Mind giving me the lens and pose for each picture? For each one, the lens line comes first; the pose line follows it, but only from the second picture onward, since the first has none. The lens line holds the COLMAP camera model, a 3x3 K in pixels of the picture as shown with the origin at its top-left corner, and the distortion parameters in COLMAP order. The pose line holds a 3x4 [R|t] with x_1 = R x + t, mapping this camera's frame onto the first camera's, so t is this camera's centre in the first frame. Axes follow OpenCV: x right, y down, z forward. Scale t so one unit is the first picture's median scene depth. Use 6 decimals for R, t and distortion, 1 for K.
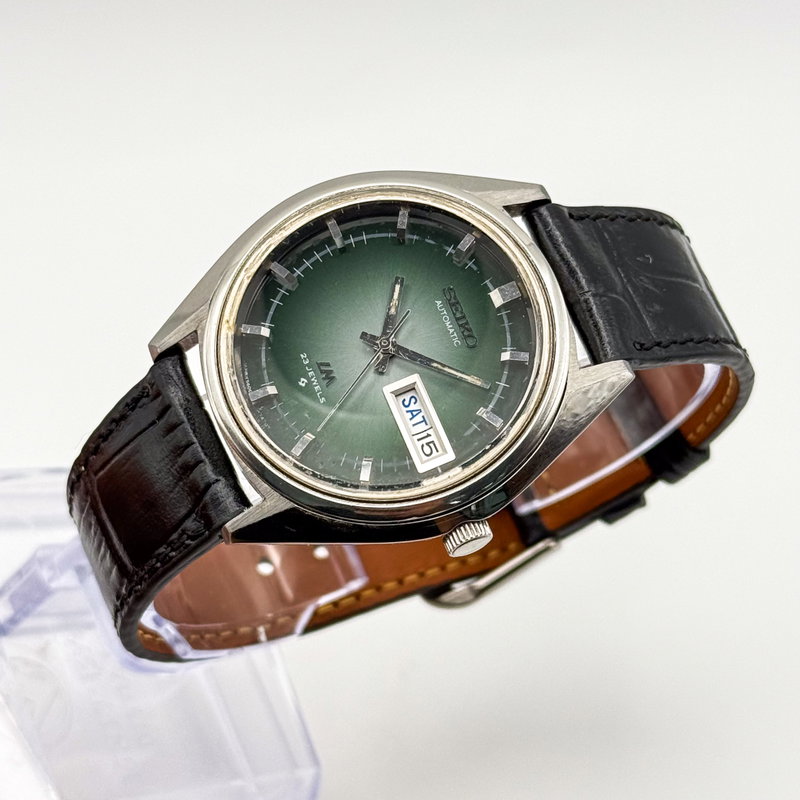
lens RADIAL K [[2289.3, 0, 394.7], [0, 2289.3, 401.8], [0, 0, 1]] dist [-0.016092, 0.000000]
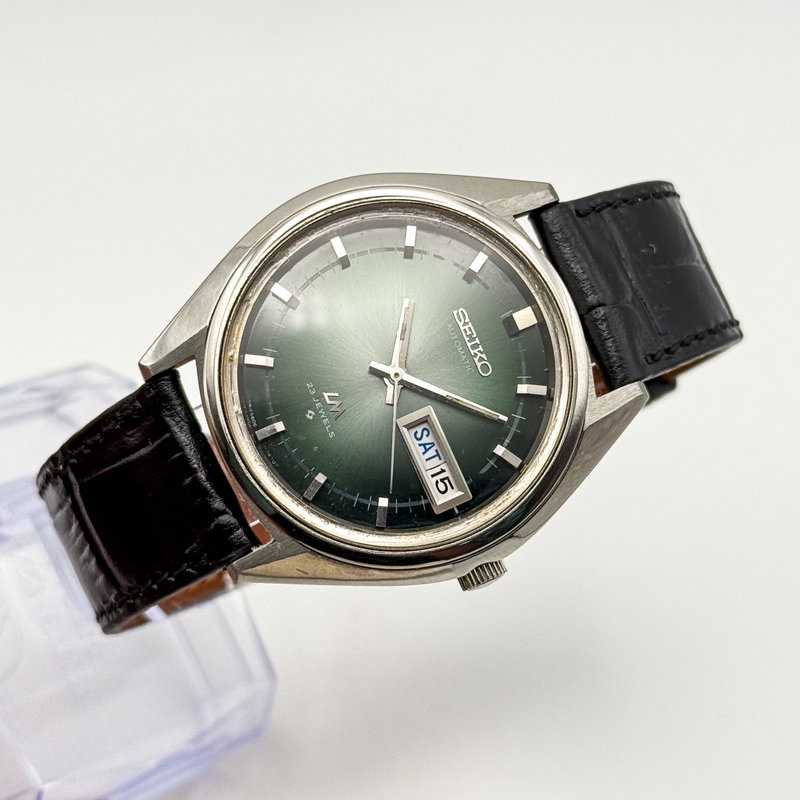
lens RADIAL K [[2289.3, 0, 407.1], [0, 2289.3, 393.7], [0, 0, 1]] dist [-0.016092, 0.000000]
pose [[0.992105, -0.021075, 0.123625, -0.114554], [-0.009869, 0.969601, 0.244494, -0.243827], [-0.125020, -0.243784, 0.961738, 0.076132]]
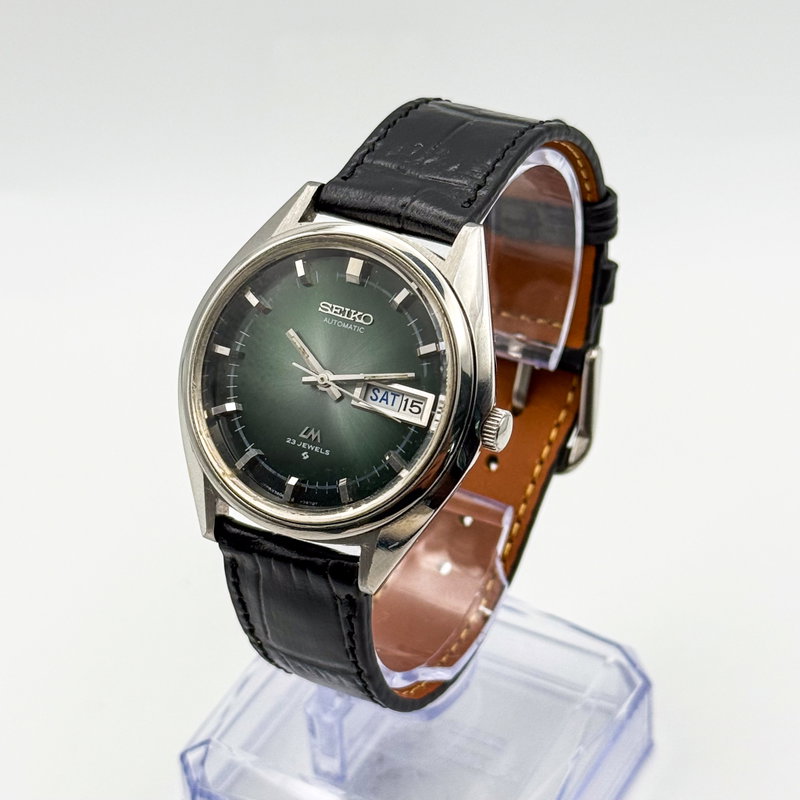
lens RADIAL K [[2289.3, 0, 398.9], [0, 2289.3, 402.8], [0, 0, 1]] dist [-0.016092, 0.000000]
pose [[0.618654, -0.780069, -0.093591, 0.114634], [0.780889, 0.623629, -0.036052, 0.051755], [0.086489, -0.050780, 0.994958, -0.140323]]
